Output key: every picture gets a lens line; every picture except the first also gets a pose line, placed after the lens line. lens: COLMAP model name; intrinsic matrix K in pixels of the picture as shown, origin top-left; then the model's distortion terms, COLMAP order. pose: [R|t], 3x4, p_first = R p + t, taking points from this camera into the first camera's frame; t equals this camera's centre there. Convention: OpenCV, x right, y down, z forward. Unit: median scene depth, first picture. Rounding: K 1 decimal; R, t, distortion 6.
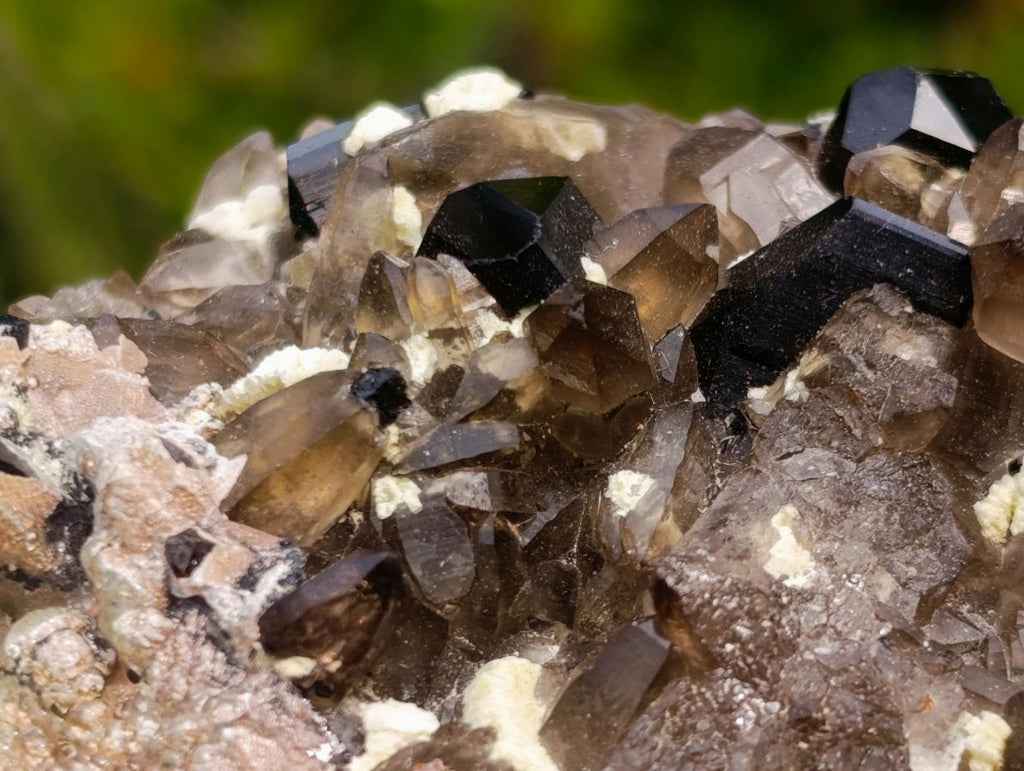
lens RADIAL K [[3141.0, 0, 518.7], [0, 3141.0, 387.3], [0, 0, 1]] dist [0.280263, 0.000000]
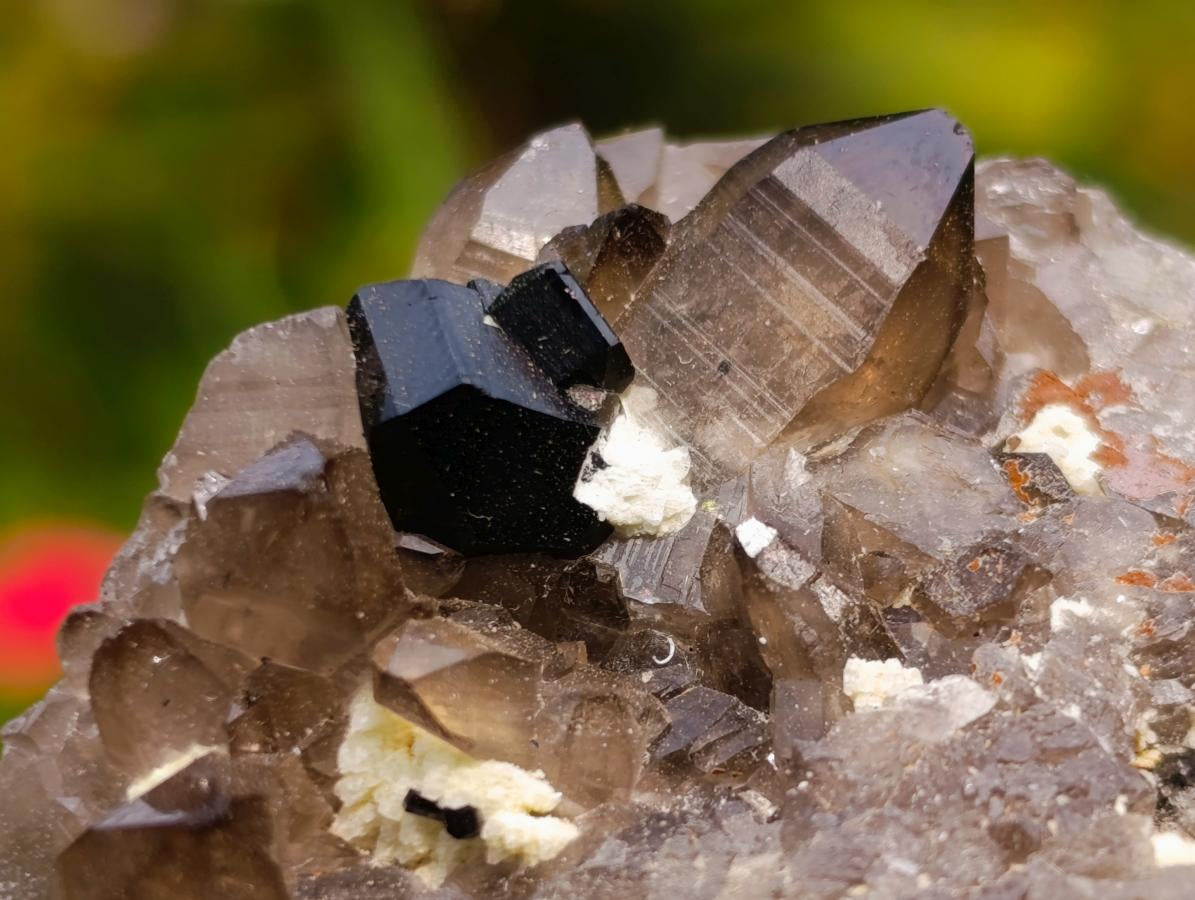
lens RADIAL K [[3897.5, 0, 599.3], [0, 3897.5, 455.5], [0, 0, 1]] dist [0.207503, 0.000000]
pose [[-0.498845, -0.641326, 0.582970, -0.287992], [0.800557, -0.083253, 0.593445, -0.437671], [-0.332058, 0.762738, 0.554949, 0.481760]]
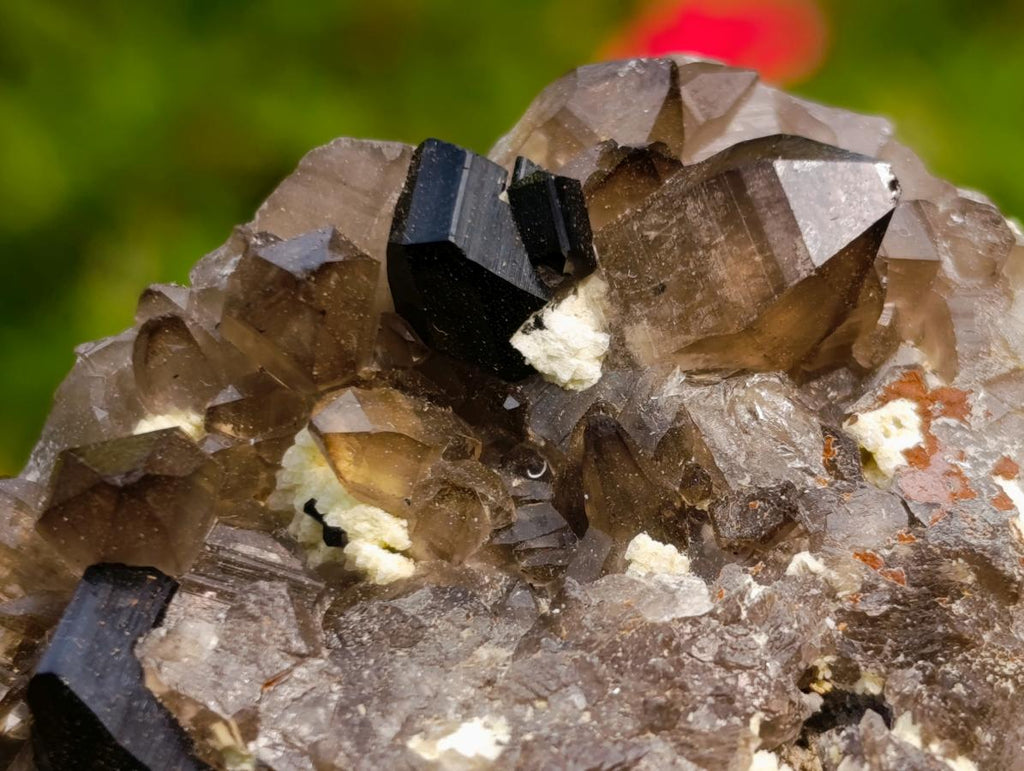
lens RADIAL K [[3141.0, 0, 519.6], [0, 3141.0, 380.1], [0, 0, 1]] dist [0.280263, 0.000000]
pose [[-0.067397, -0.847850, 0.525935, -0.294738], [0.916509, 0.155709, 0.368464, -0.275414], [-0.394295, 0.506858, 0.766568, 0.251088]]
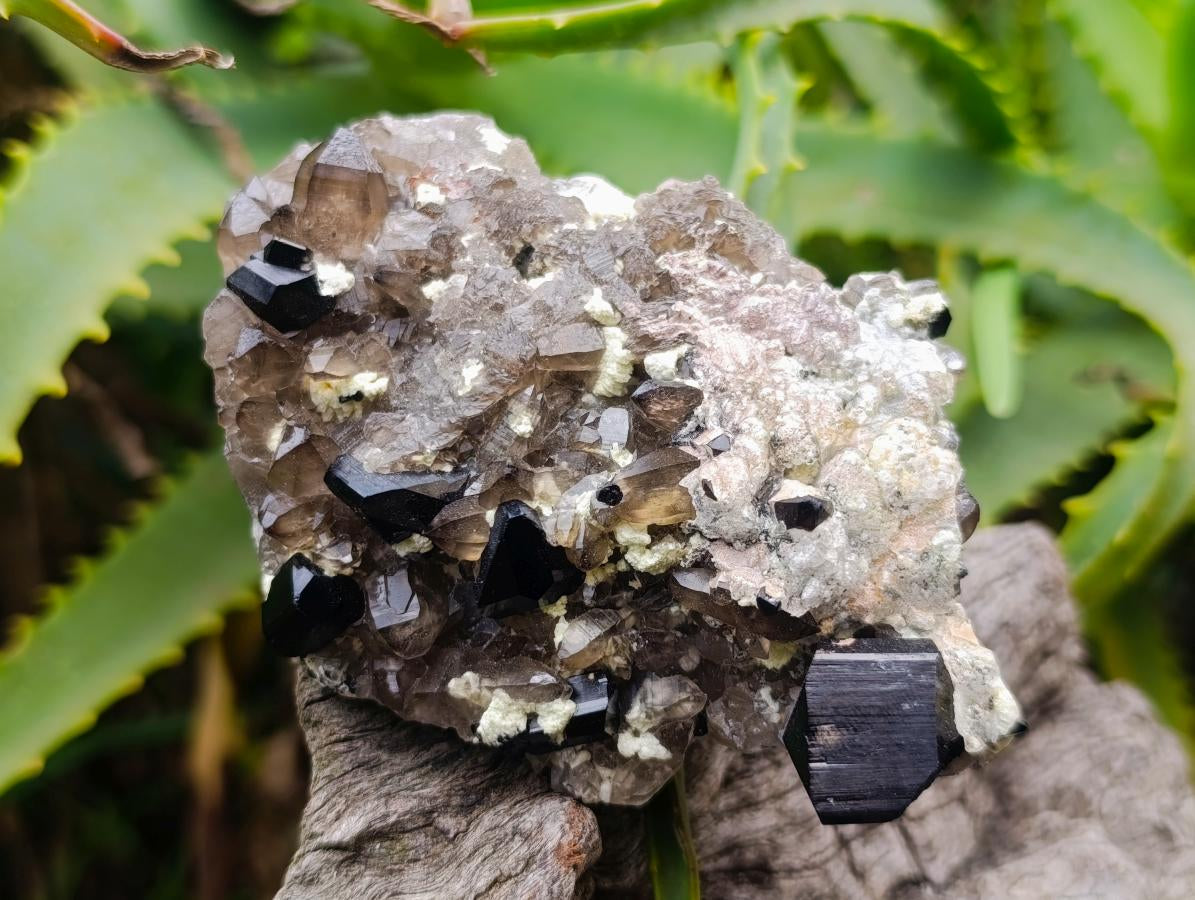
lens RADIAL K [[1707.3, 0, 598.7], [0, 1707.3, 448.8], [0, 0, 1]] dist [0.245712, 0.000000]
pose [[-0.910977, -0.290775, 0.292523, -0.360871], [0.411912, -0.604945, 0.681447, -0.755029], [-0.021187, 0.741276, 0.670865, 0.220558]]
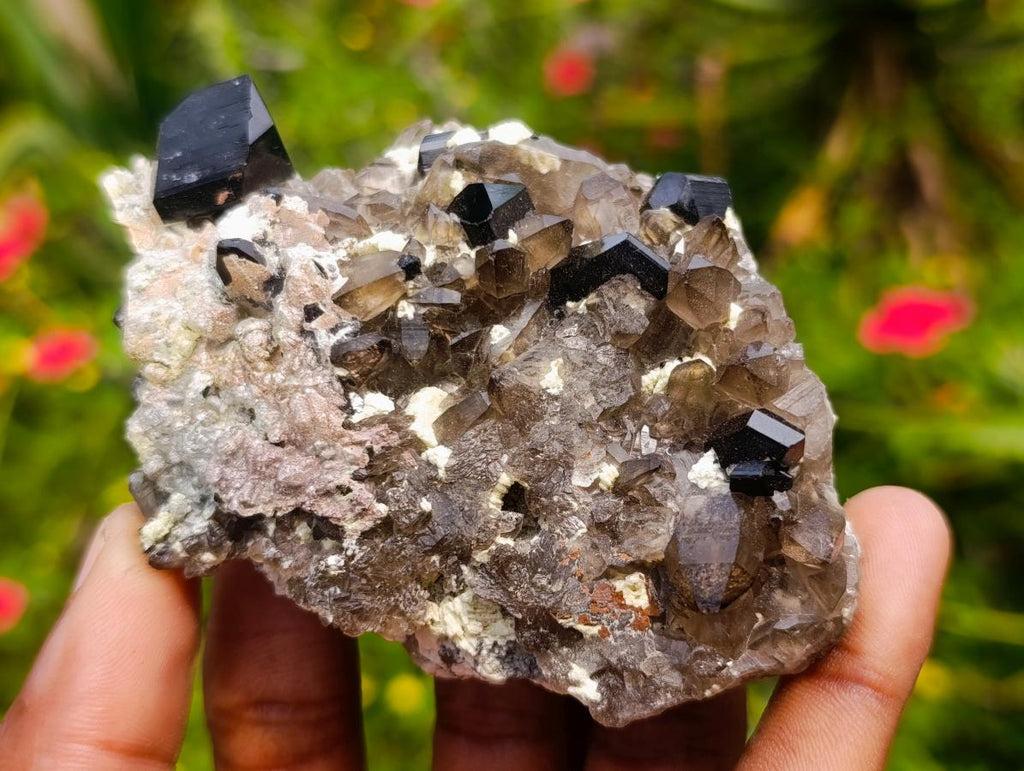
lens RADIAL K [[1463.0, 0, 520.1], [0, 1463.0, 376.9], [0, 0, 1]] dist [0.245712, 0.000000]
pose [[0.956416, 0.265866, -0.120767, 0.191251], [-0.237670, 0.949026, 0.207032, -0.167655], [0.169654, -0.169306, 0.970852, -0.072263]]
